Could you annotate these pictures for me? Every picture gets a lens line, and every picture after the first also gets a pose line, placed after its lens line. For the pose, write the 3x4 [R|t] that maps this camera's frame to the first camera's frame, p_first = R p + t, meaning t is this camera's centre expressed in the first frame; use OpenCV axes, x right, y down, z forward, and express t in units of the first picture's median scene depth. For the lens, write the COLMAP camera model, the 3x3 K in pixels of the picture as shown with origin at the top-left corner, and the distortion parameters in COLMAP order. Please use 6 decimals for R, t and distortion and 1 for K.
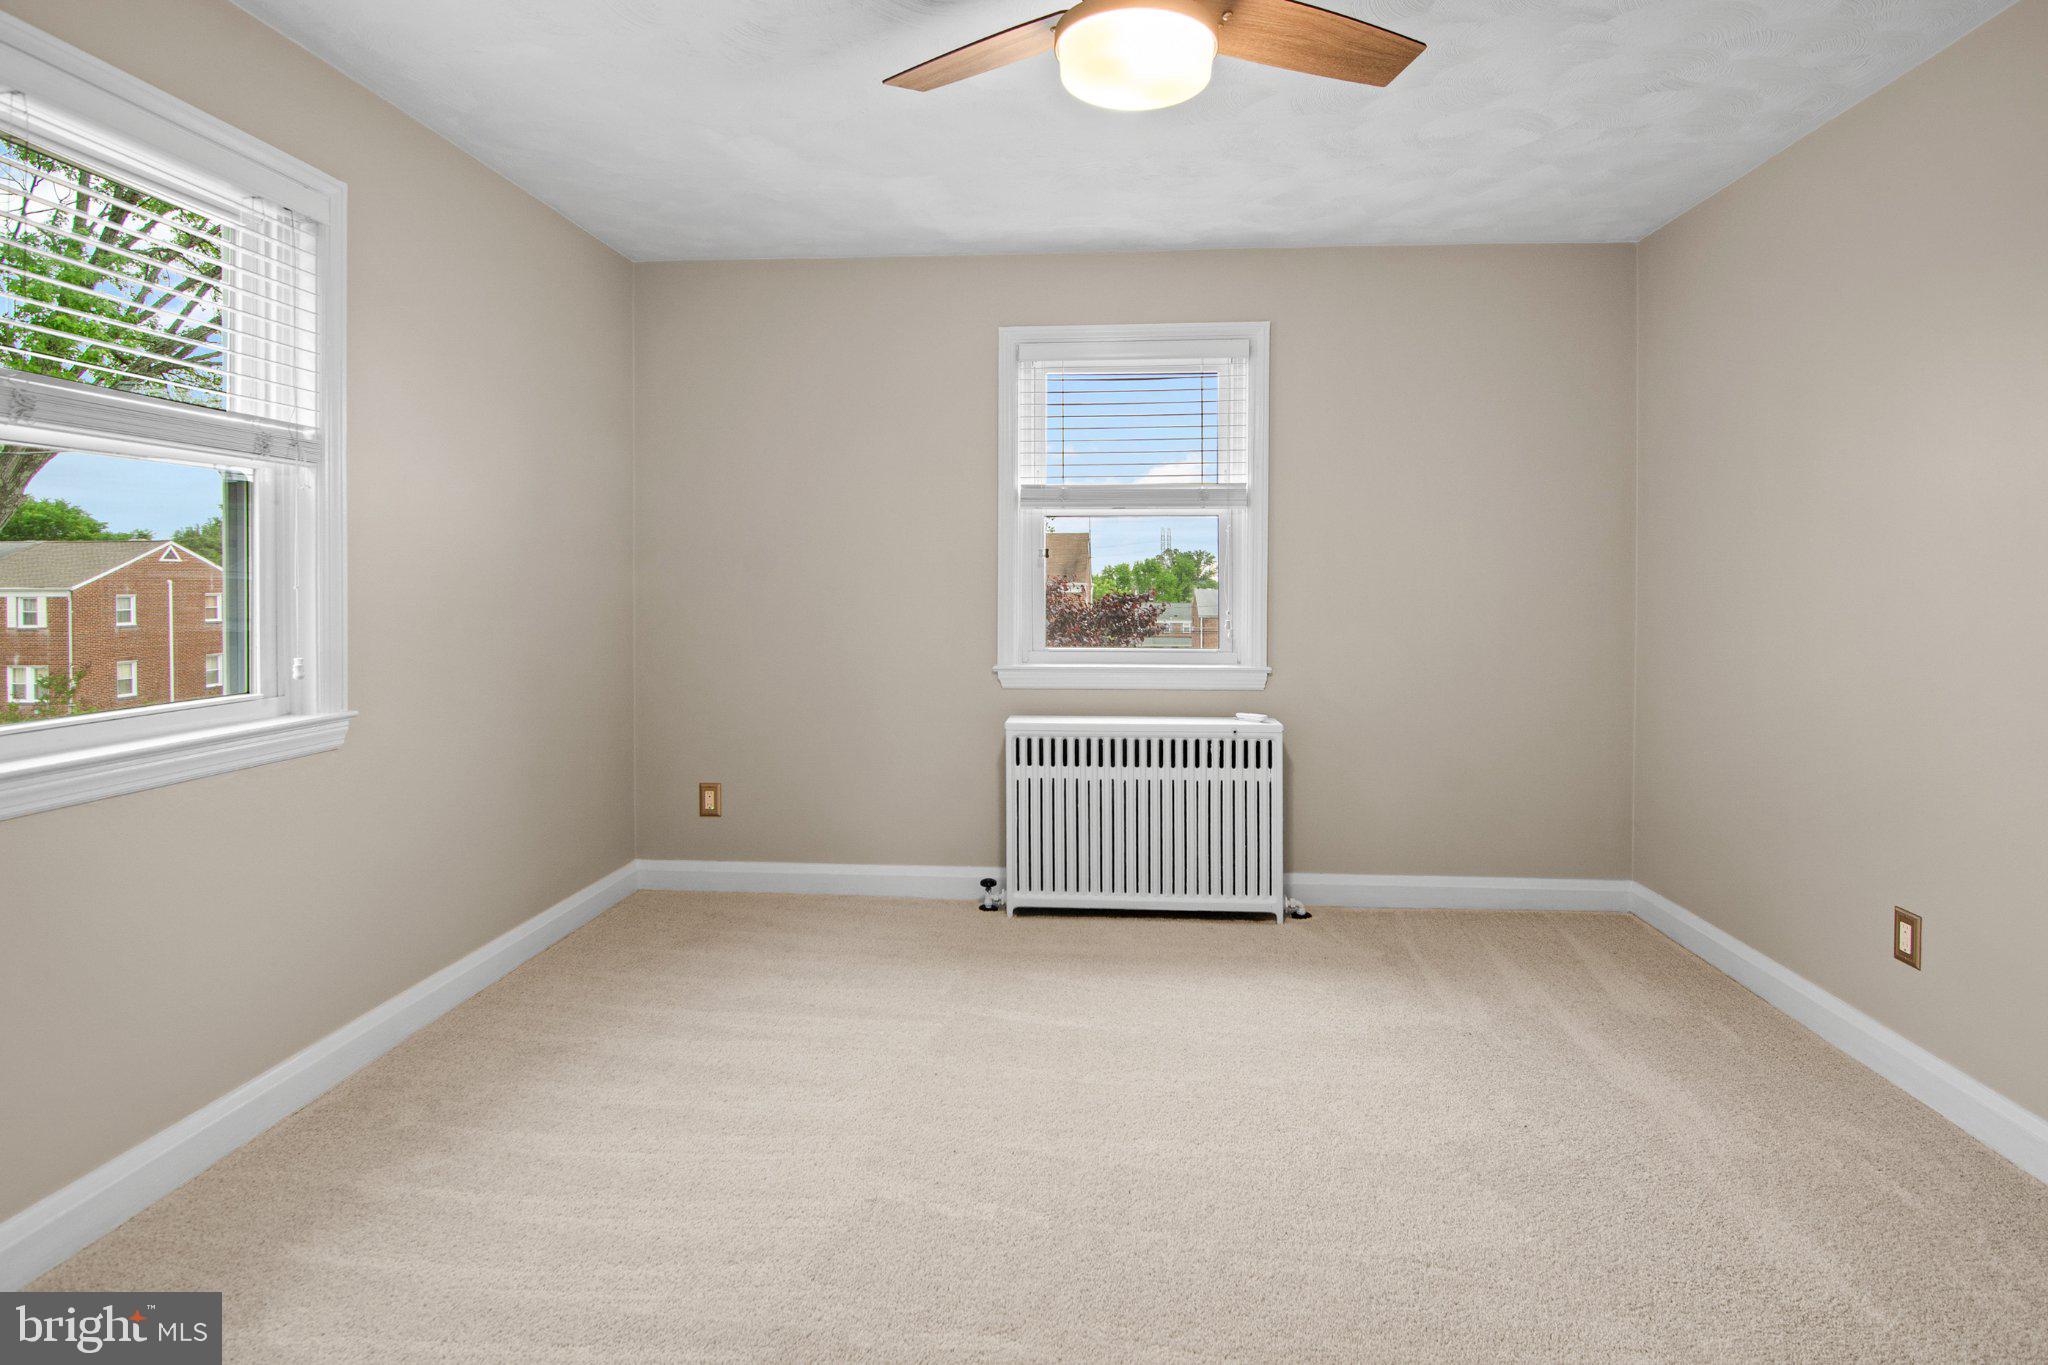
lens RADIAL K [[1031.2, 0, 1025.1], [0, 1031.2, 598.7], [0, 0, 1]] dist [0.025276, -0.035834]
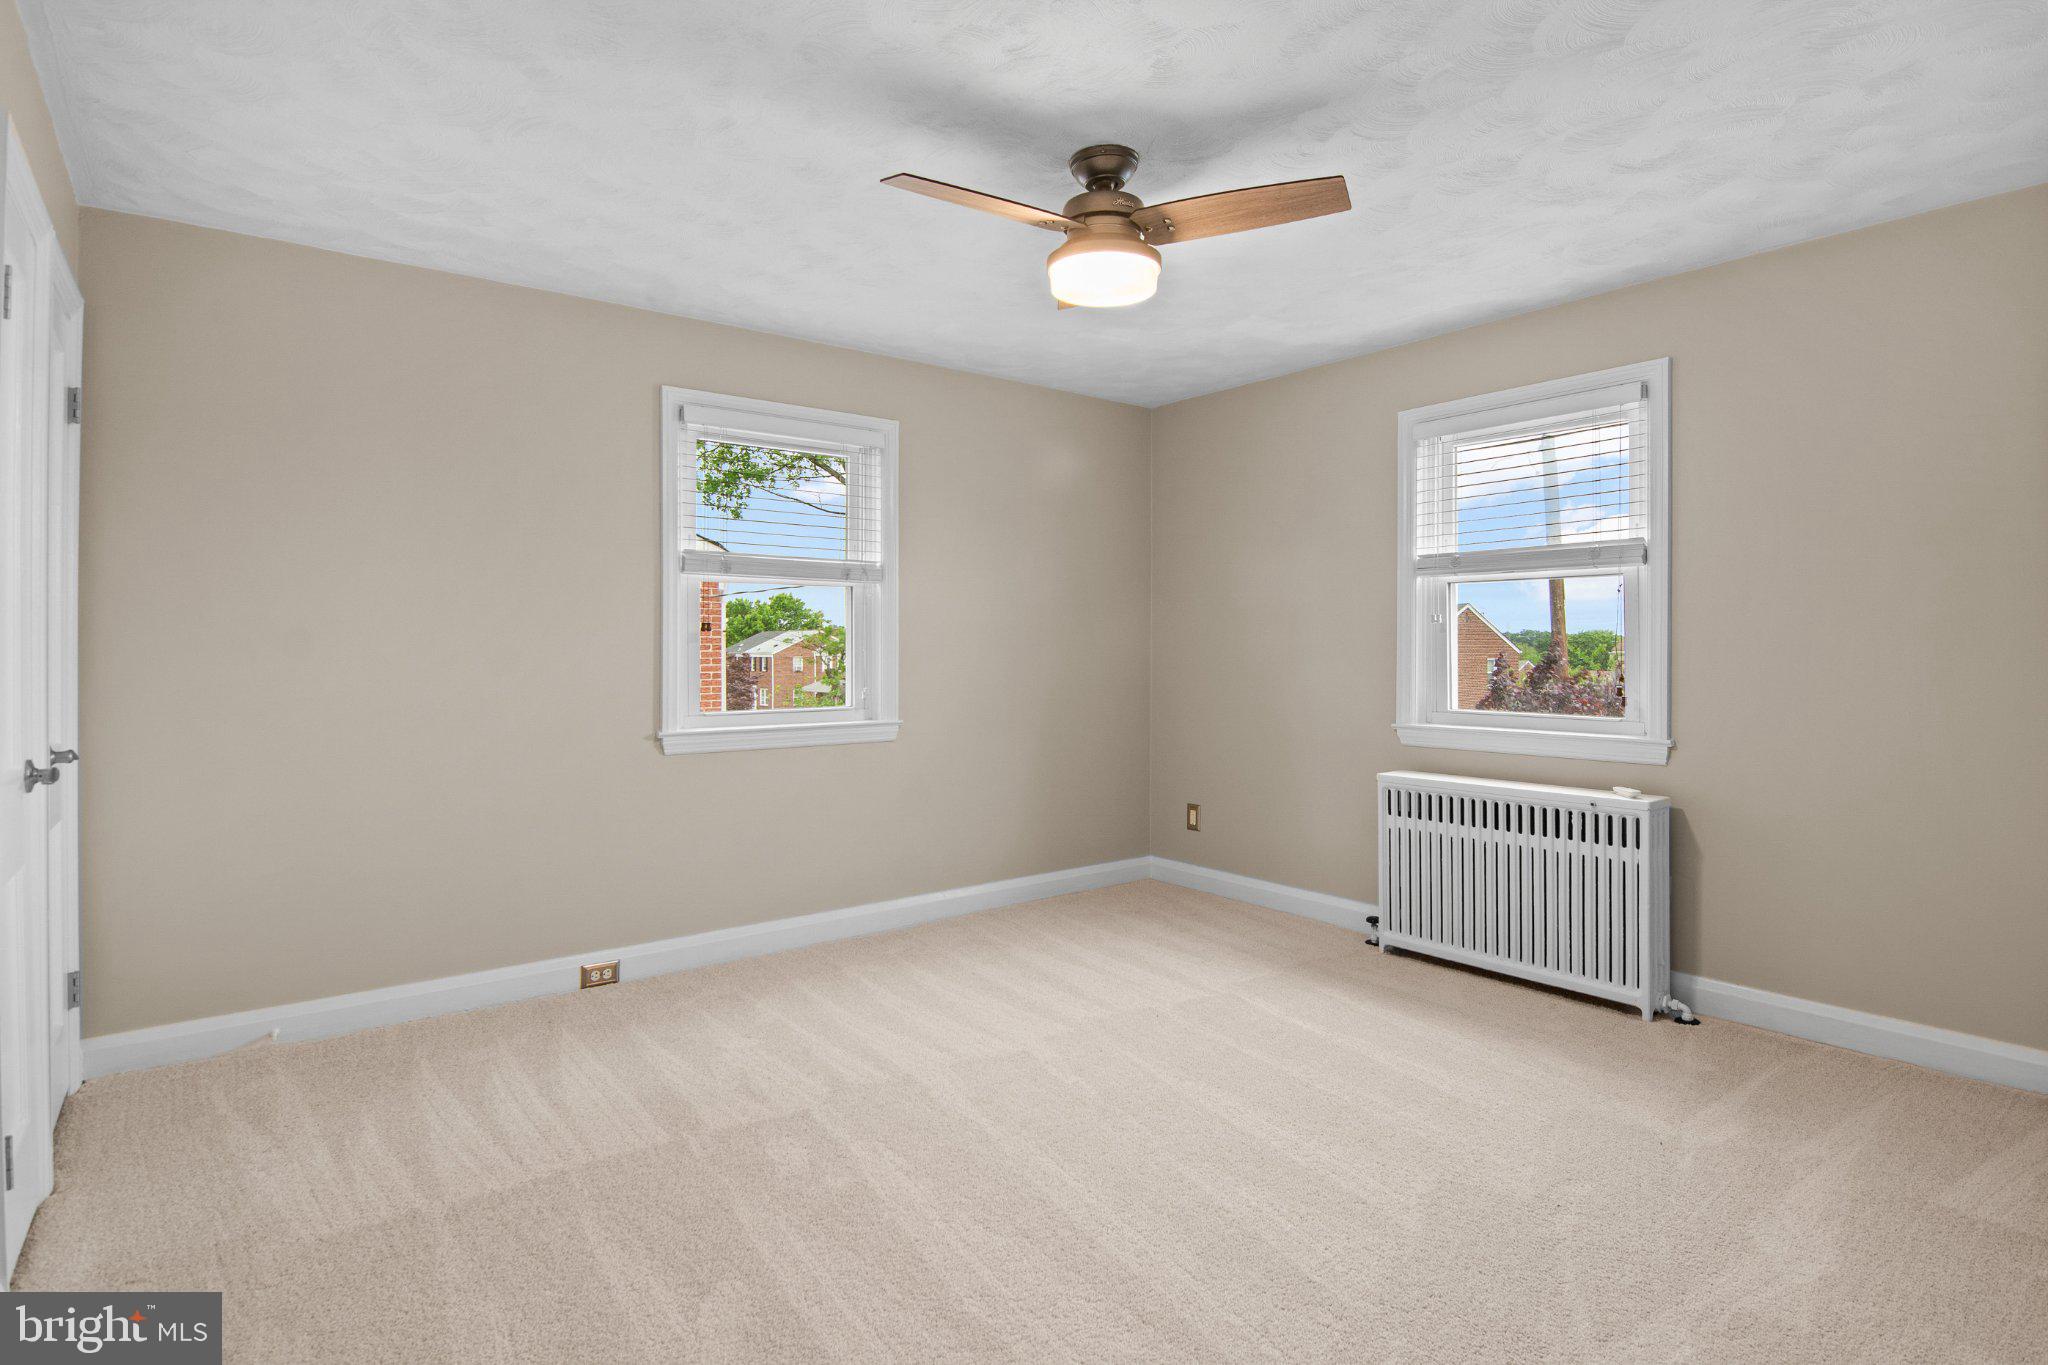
lens RADIAL K [[1030.7, 0, 1023.6], [0, 1030.7, 645.1], [0, 0, 1]] dist [-0.001292, -0.000257]
pose [[0.676308, -0.002959, -0.736613, 0.534027], [-0.010836, 0.999844, -0.013965, 0.002212], [0.736540, 0.017427, 0.676170, -0.020849]]
